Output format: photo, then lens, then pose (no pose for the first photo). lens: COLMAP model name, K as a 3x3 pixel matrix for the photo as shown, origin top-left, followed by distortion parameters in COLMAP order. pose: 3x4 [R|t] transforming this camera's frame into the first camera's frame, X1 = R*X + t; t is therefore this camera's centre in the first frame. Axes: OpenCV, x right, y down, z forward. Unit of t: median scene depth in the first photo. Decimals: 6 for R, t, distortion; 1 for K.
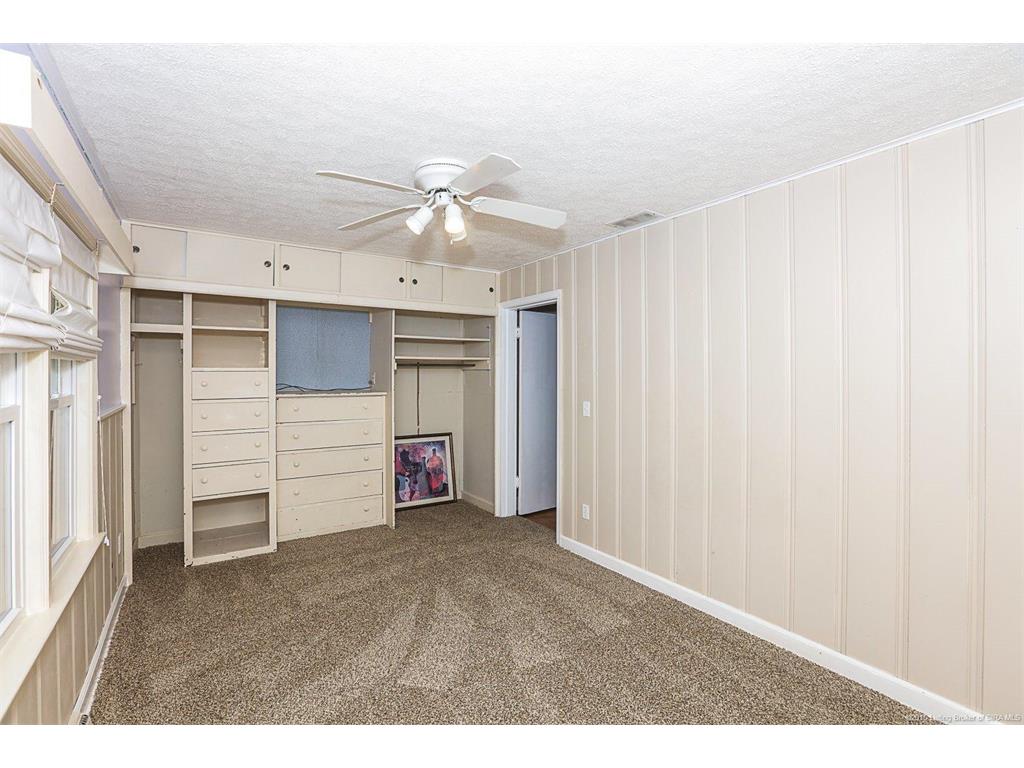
lens RADIAL K [[485.2, 0, 511.9], [0, 485.2, 377.9], [0, 0, 1]] dist [-0.005950, 0.001277]
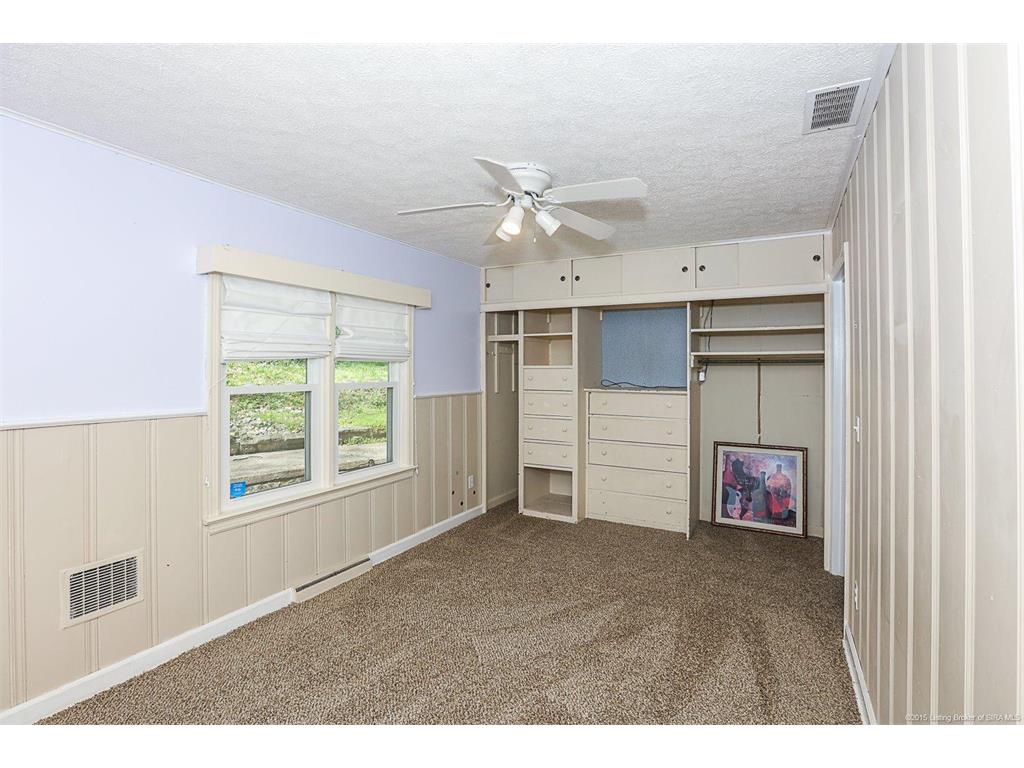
lens RADIAL K [[485.2, 0, 515.2], [0, 485.2, 374.8], [0, 0, 1]] dist [-0.005950, 0.001277]
pose [[0.489002, 0.009330, -0.872233, 0.374027], [-0.015301, 0.999881, 0.002117, 0.000839], [0.872148, 0.012311, 0.489086, 0.245567]]
